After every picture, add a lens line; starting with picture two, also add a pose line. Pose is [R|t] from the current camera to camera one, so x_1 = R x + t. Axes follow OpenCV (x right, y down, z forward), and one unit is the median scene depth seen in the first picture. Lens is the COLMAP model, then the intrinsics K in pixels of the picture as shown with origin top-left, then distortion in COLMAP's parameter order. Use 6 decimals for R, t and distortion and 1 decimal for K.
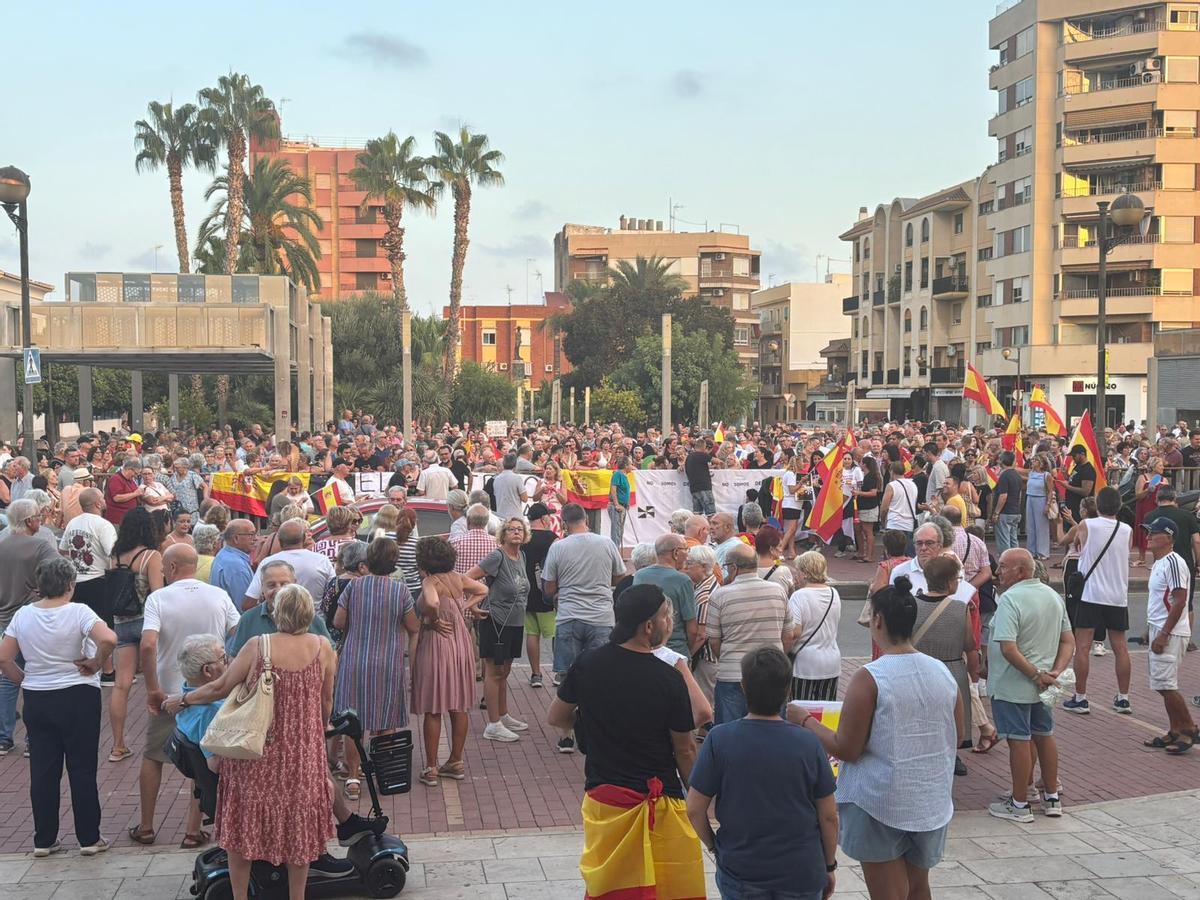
lens RADIAL K [[1417.5, 0, 576.2], [0, 1417.5, 467.1], [0, 0, 1]] dist [0.015014, 0.000000]
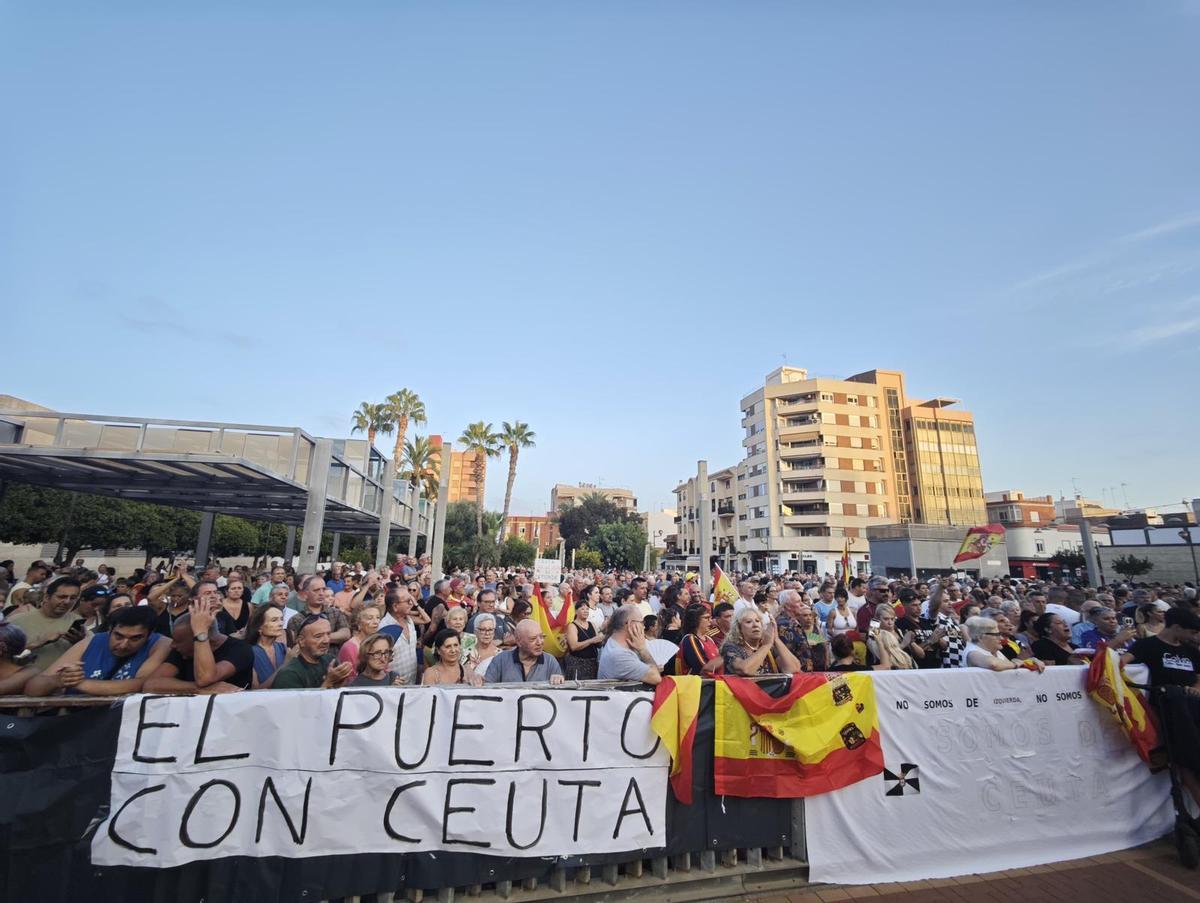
lens RADIAL K [[507.7, 0, 598.1], [0, 507.7, 449.1], [0, 0, 1]] dist [-0.004781, 0.000054]
pose [[0.995850, 0.041593, 0.080946, -0.015818], [-0.019076, 0.965092, -0.261217, -0.006151], [-0.088985, 0.258589, 0.961880, 0.232286]]
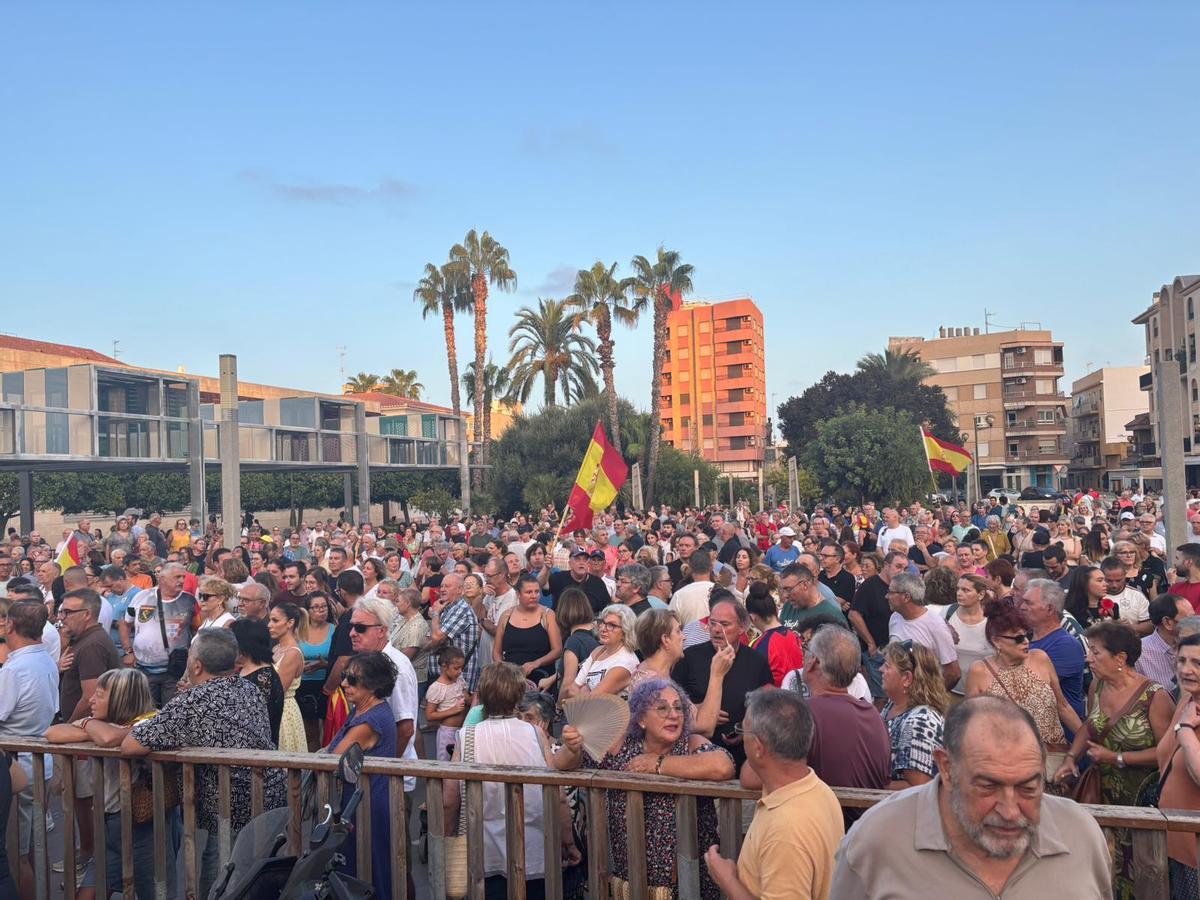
lens RADIAL K [[913.7, 0, 607.3], [0, 913.7, 453.3], [0, 0, 1]] dist [0.052810, -0.032000]
pose [[0.909558, -0.049505, -0.412617, 0.149388], [0.016728, 0.996436, -0.082675, -0.009761], [0.415239, 0.068296, 0.907145, 0.256162]]
